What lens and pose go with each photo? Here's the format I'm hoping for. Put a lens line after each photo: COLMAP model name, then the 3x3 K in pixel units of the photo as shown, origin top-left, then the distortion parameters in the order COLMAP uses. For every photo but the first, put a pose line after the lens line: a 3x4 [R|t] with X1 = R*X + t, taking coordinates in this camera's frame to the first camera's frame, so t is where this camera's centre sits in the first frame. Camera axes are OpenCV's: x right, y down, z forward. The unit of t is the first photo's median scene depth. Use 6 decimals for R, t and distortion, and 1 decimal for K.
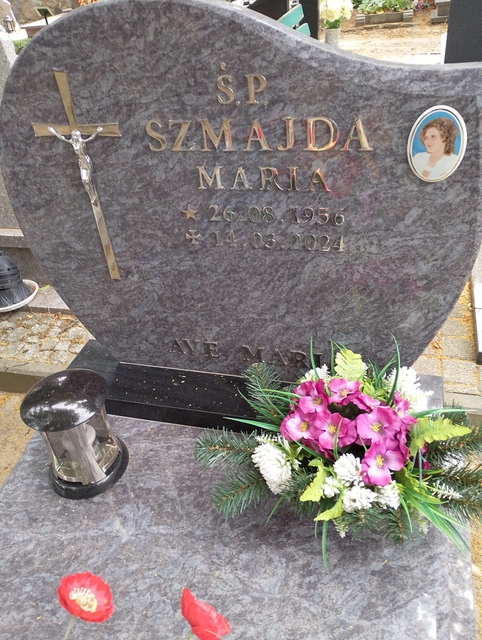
lens RADIAL K [[535.3, 0, 245.4], [0, 535.3, 318.2], [0, 0, 1]] dist [0.063599, -0.068297]
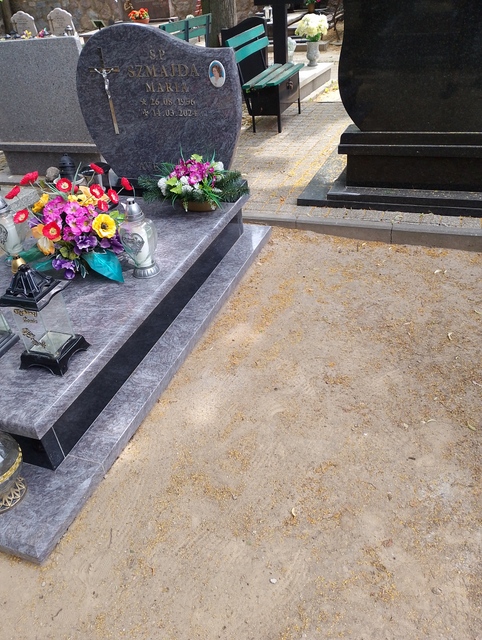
lens RADIAL K [[535.3, 0, 245.4], [0, 535.3, 318.2], [0, 0, 1]] dist [0.063599, -0.068297]
pose [[0.996543, 0.055088, -0.062182, 0.686133], [-0.056290, 0.998257, -0.017751, 0.982025], [0.061095, 0.021190, 0.997907, -1.795862]]
